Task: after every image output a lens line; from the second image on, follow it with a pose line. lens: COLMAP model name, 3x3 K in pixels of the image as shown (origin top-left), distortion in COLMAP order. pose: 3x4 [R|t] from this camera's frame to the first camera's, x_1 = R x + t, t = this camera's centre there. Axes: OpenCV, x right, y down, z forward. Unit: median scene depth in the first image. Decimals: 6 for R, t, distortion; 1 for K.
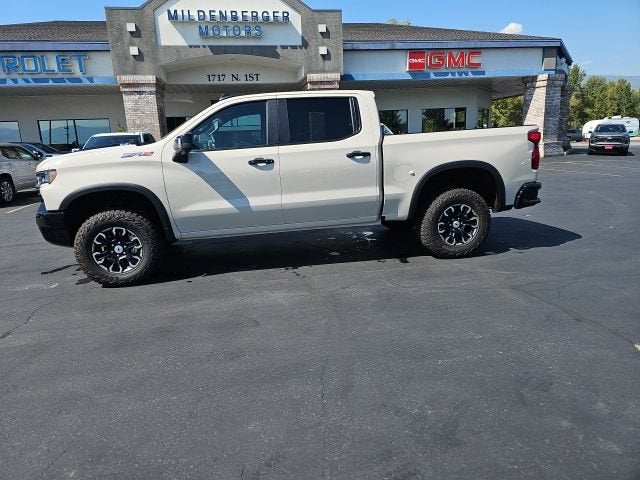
lens RADIAL K [[432.0, 0, 316.6], [0, 432.0, 233.9], [0, 0, 1]] dist [0.058063, -0.049162]
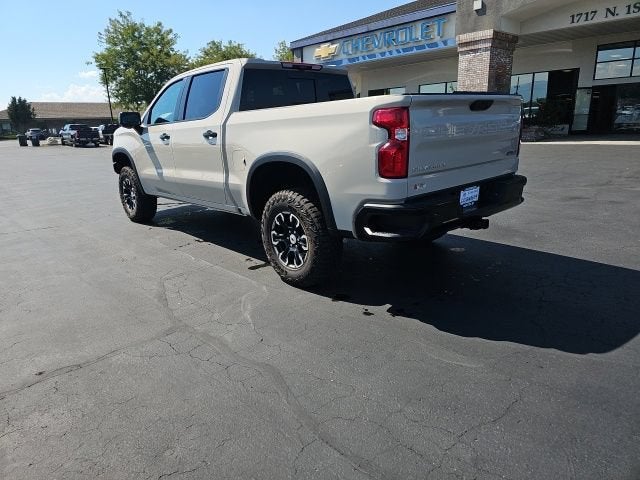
lens RADIAL K [[427.0, 0, 307.0], [0, 427.0, 238.5], [0, 0, 1]] dist [0.062805, -0.044121]
pose [[0.529315, 0.245421, -0.812154, 0.901554], [-0.158755, 0.968991, 0.189347, -0.160063], [0.833440, 0.028709, 0.551864, 0.619650]]
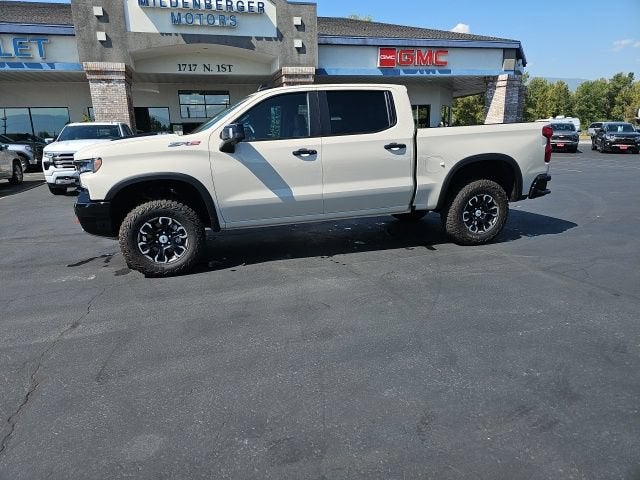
lens RADIAL K [[432.2, 0, 318.0], [0, 432.2, 238.8], [0, 0, 1]] dist [0.055491, -0.045403]
pose [[0.994139, -0.010558, 0.107597, -0.184679], [0.008191, 0.999715, 0.022414, 0.013151], [-0.107803, -0.021401, 0.993942, -0.022794]]
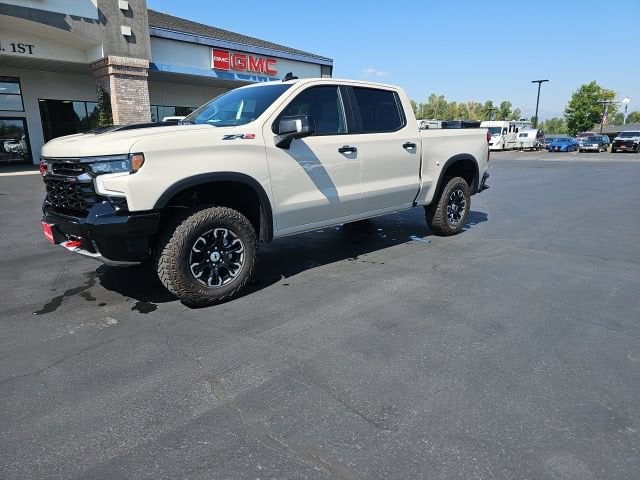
lens RADIAL K [[423.4, 0, 335.2], [0, 423.4, 243.6], [0, 0, 1]] dist [0.059247, -0.044919]
pose [[0.816112, -0.099189, 0.569318, -0.628712], [0.088346, 0.994994, 0.046708, -0.004359], [-0.571101, 0.012179, 0.820790, 0.210803]]
